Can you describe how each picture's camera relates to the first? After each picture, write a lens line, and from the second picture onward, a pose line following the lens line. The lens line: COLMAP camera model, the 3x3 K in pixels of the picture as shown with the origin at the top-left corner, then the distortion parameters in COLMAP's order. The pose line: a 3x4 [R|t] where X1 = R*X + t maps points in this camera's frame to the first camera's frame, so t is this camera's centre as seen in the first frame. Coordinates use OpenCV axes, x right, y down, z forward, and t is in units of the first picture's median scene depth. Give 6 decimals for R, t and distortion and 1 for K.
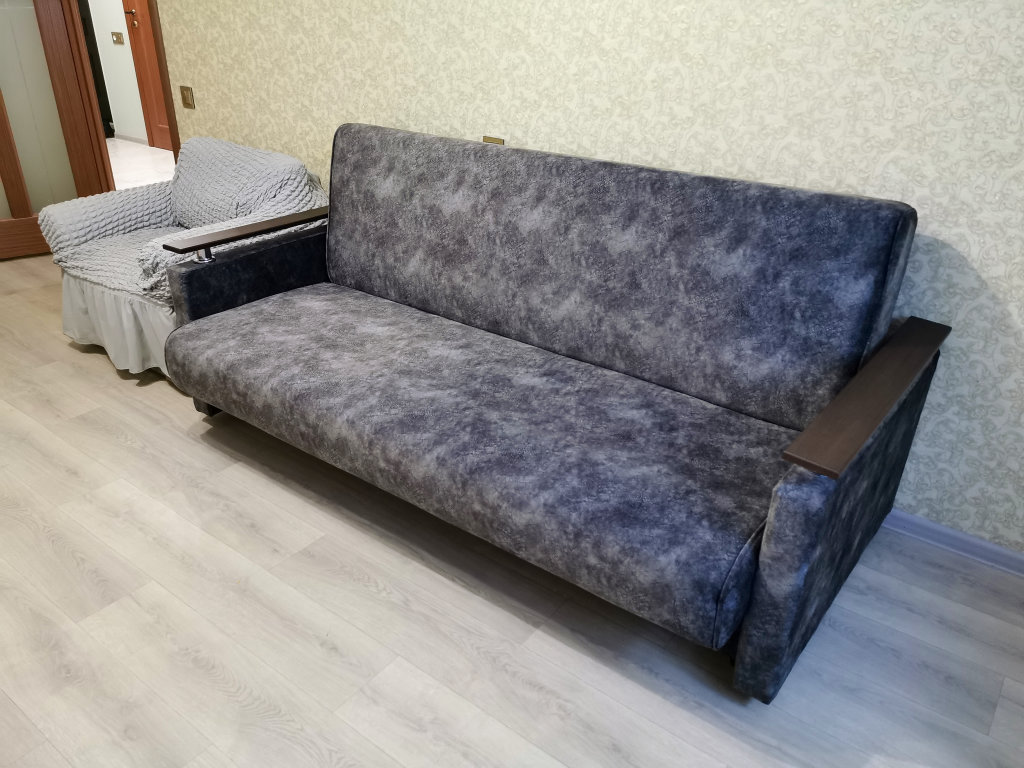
lens RADIAL K [[793.4, 0, 512.0], [0, 793.4, 384.0], [0, 0, 1]] dist [0.045661, -0.066996]
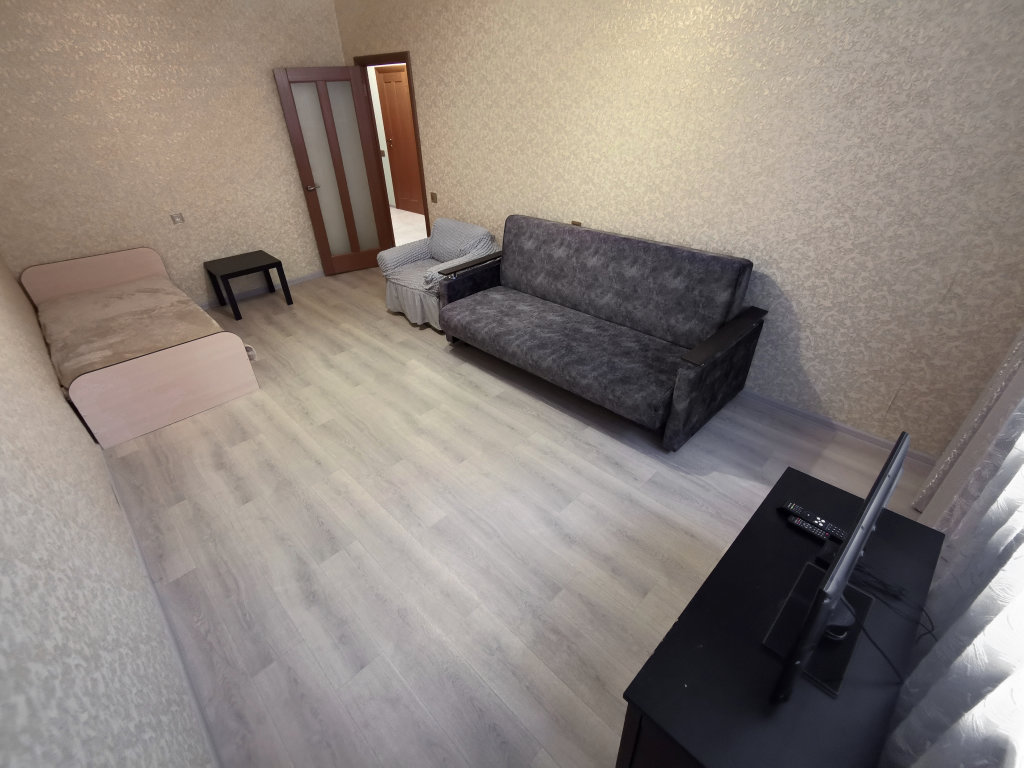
lens RADIAL K [[474.3, 0, 508.5], [0, 474.3, 380.4], [0, 0, 1]] dist [-0.011184, 0.014993]
pose [[0.989753, 0.031337, -0.139307, -0.014054], [-0.017434, 0.994842, 0.099926, 0.006701], [0.141719, -0.096473, 0.985195, -0.428457]]
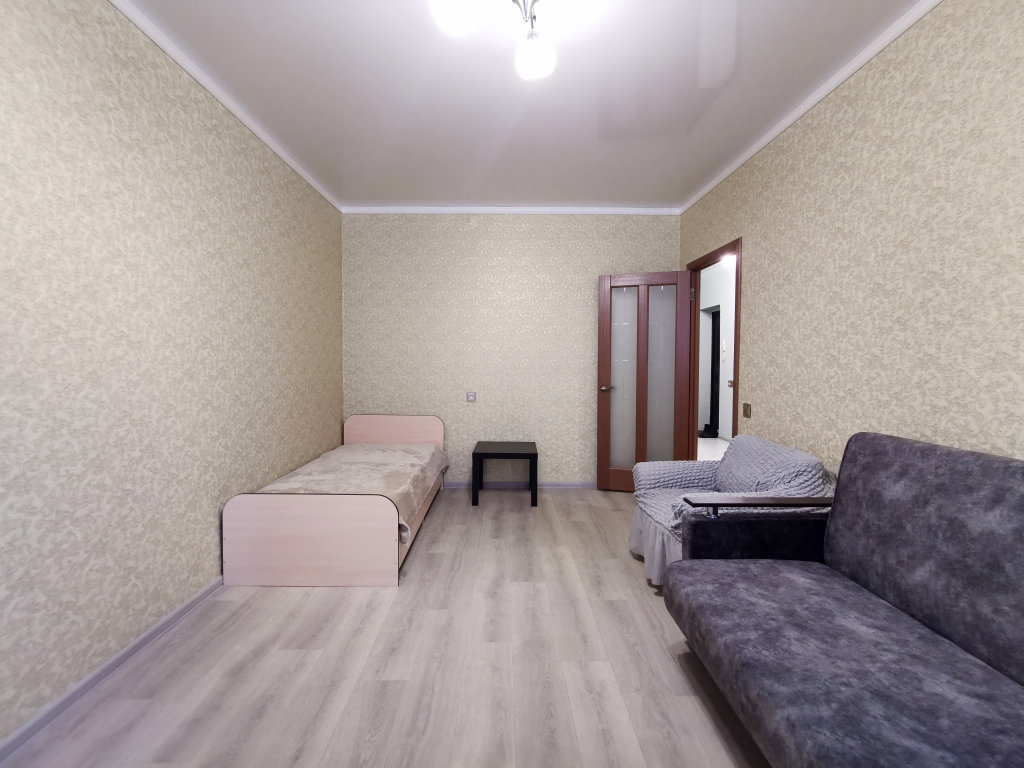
lens RADIAL K [[474.3, 0, 508.5], [0, 474.3, 380.4], [0, 0, 1]] dist [-0.011184, 0.014993]
pose [[0.624094, 0.021335, -0.781058, 0.009060], [-0.346792, 0.903337, -0.252425, -0.046973], [0.700173, 0.428402, 0.571166, 0.241842]]
